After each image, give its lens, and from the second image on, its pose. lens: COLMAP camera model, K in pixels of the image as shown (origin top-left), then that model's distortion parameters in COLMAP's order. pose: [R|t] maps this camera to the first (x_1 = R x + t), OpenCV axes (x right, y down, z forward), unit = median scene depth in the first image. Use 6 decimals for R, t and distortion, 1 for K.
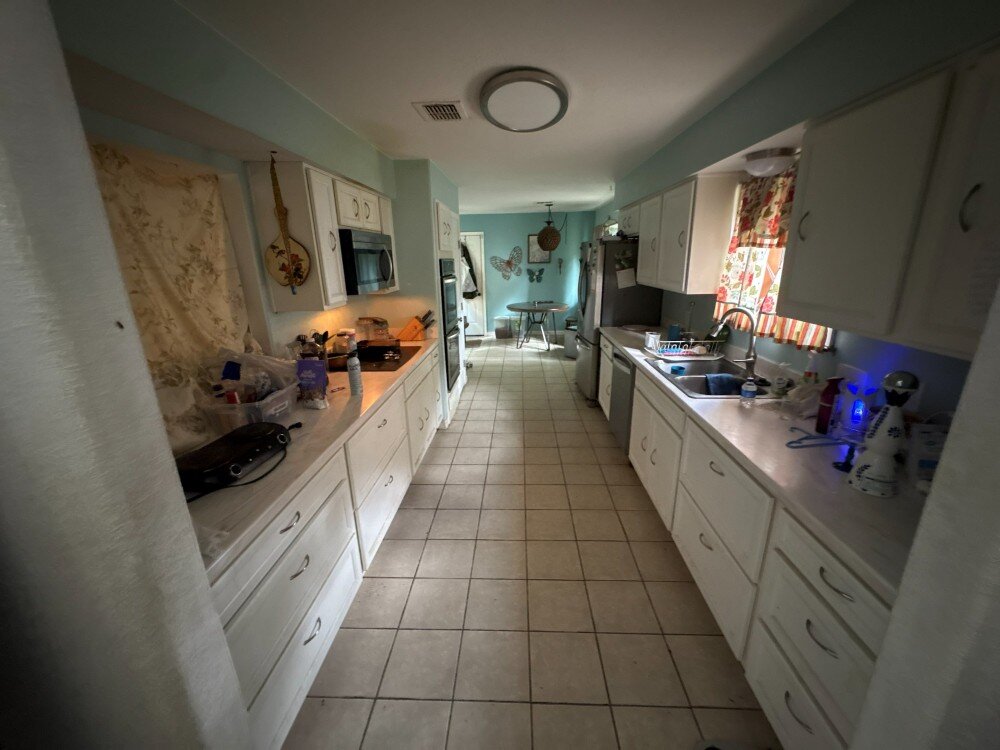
lens RADIAL K [[397.9, 0, 504.6], [0, 397.9, 374.2], [0, 0, 1]] dist [-0.000235, -0.000009]
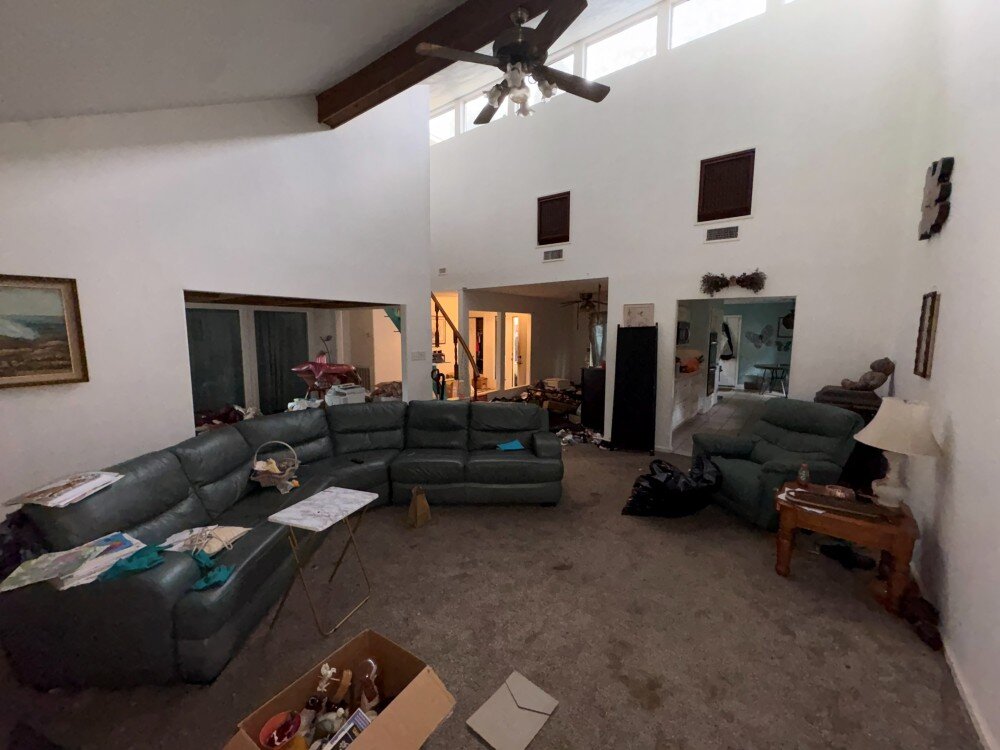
lens RADIAL K [[397.9, 0, 499.8], [0, 397.9, 377.6], [0, 0, 1]] dist [-0.000235, -0.000009]
pose [[0.816319, 0.092208, -0.570194, 0.073417], [-0.185250, 0.976822, -0.107248, 0.186143], [0.547089, 0.193177, 0.814479, -0.631345]]
